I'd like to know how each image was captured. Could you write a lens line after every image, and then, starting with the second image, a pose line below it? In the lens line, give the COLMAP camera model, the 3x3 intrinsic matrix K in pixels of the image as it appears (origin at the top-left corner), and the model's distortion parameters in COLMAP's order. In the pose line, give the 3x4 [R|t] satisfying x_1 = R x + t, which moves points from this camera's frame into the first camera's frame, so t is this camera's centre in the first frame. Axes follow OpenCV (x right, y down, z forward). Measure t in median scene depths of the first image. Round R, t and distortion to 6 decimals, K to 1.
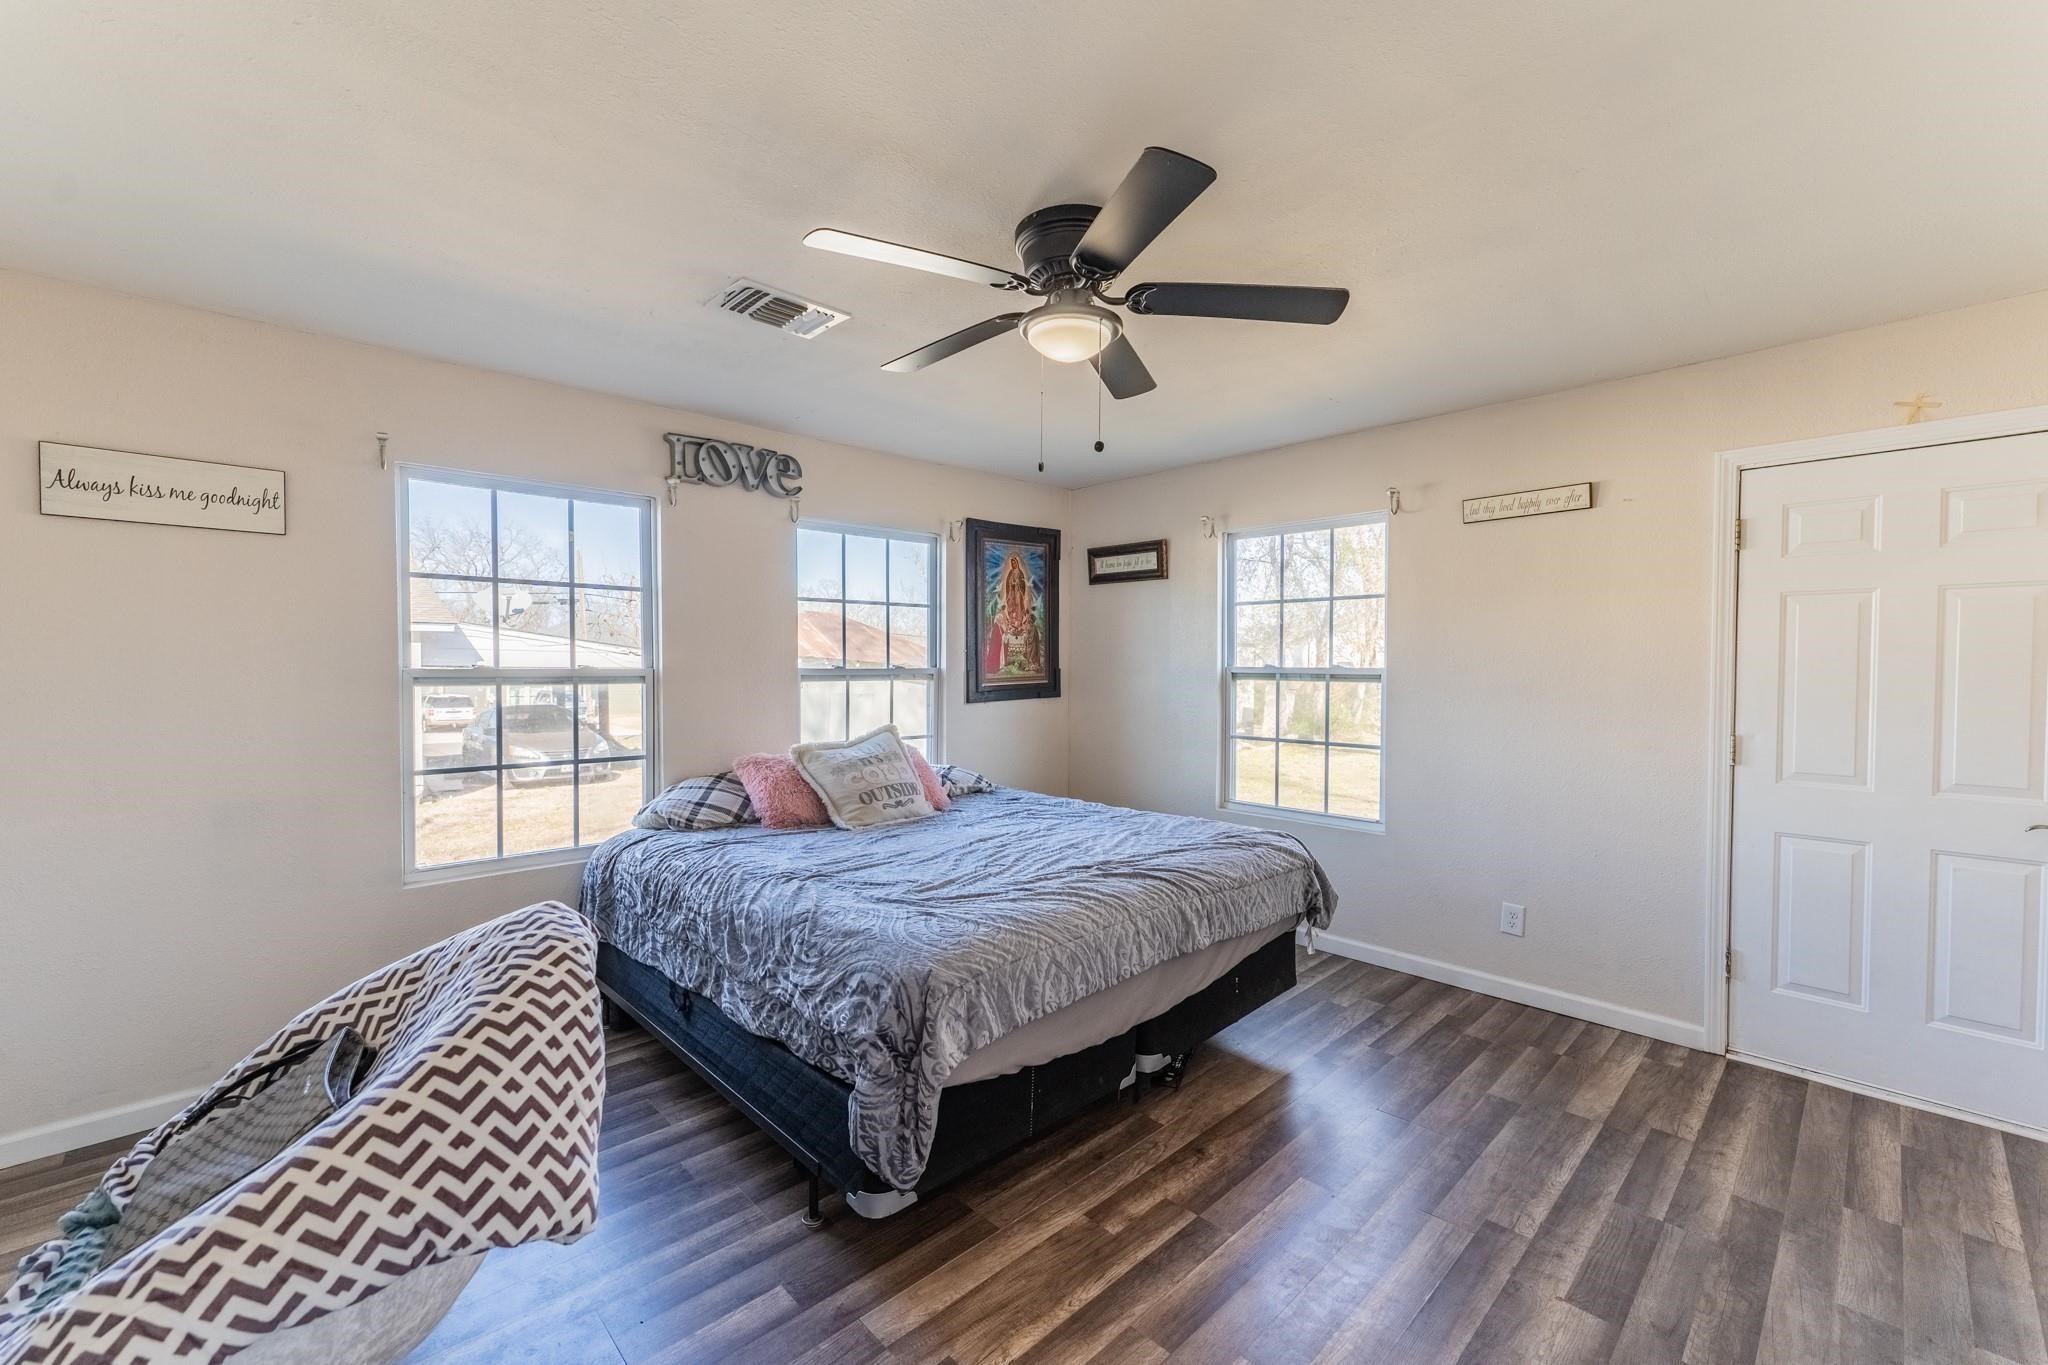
lens RADIAL K [[828.1, 0, 1017.5], [0, 828.1, 679.5], [0, 0, 1]] dist [-0.000155, 0.000212]
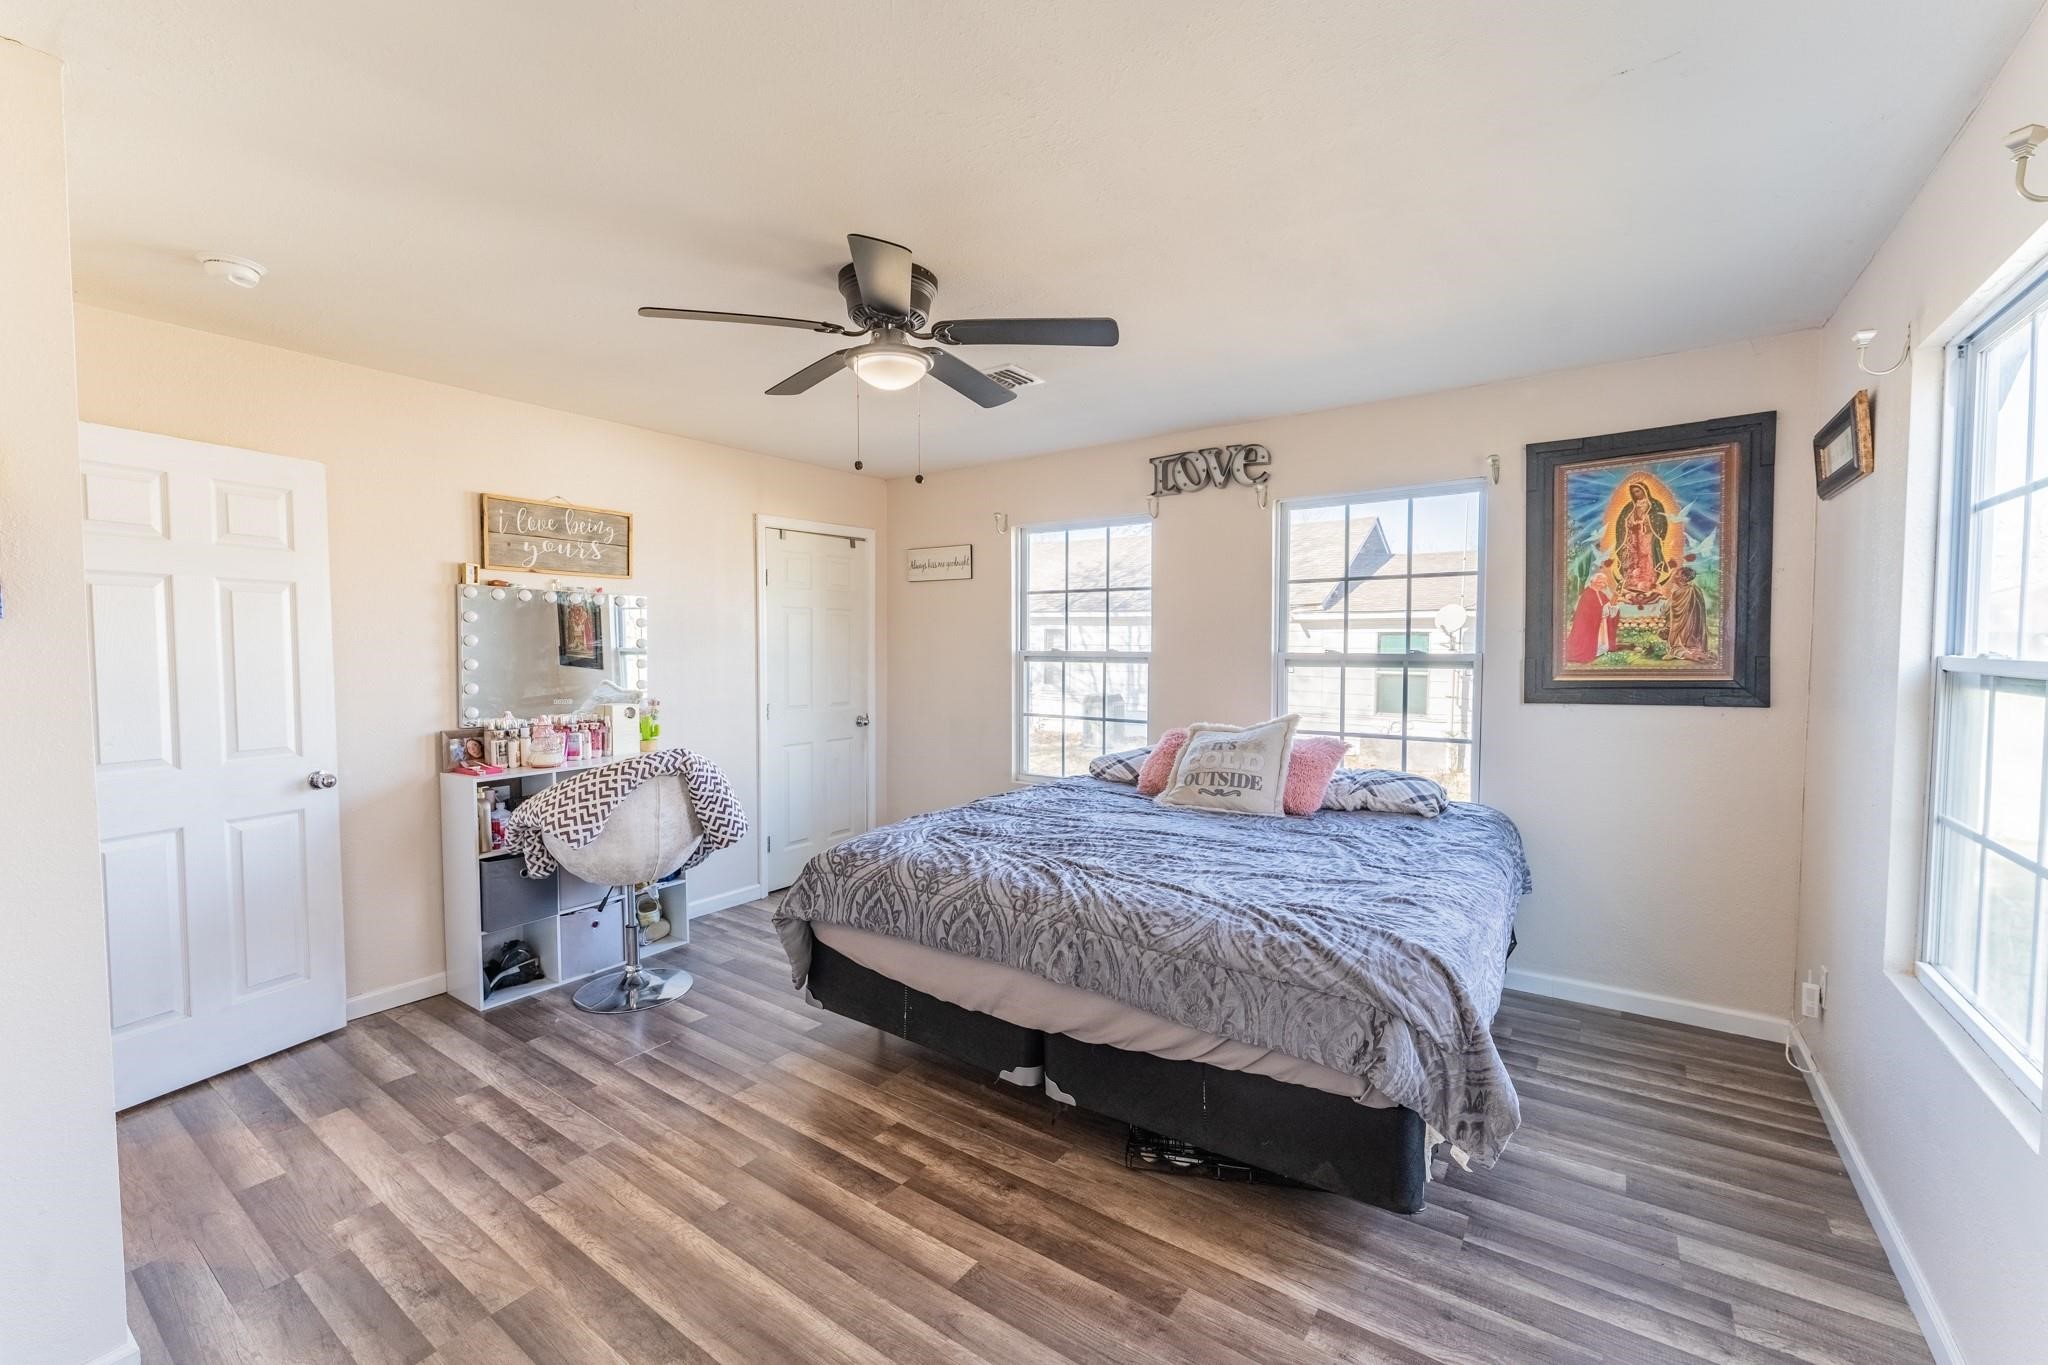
lens RADIAL K [[828.1, 0, 1019.9], [0, 828.1, 684.6], [0, 0, 1]] dist [-0.000155, 0.000212]
pose [[0.195138, 0.043905, -0.979793, 0.724239], [-0.019999, 0.998968, 0.040781, -0.010428], [0.980572, 0.011637, 0.195815, 0.552270]]
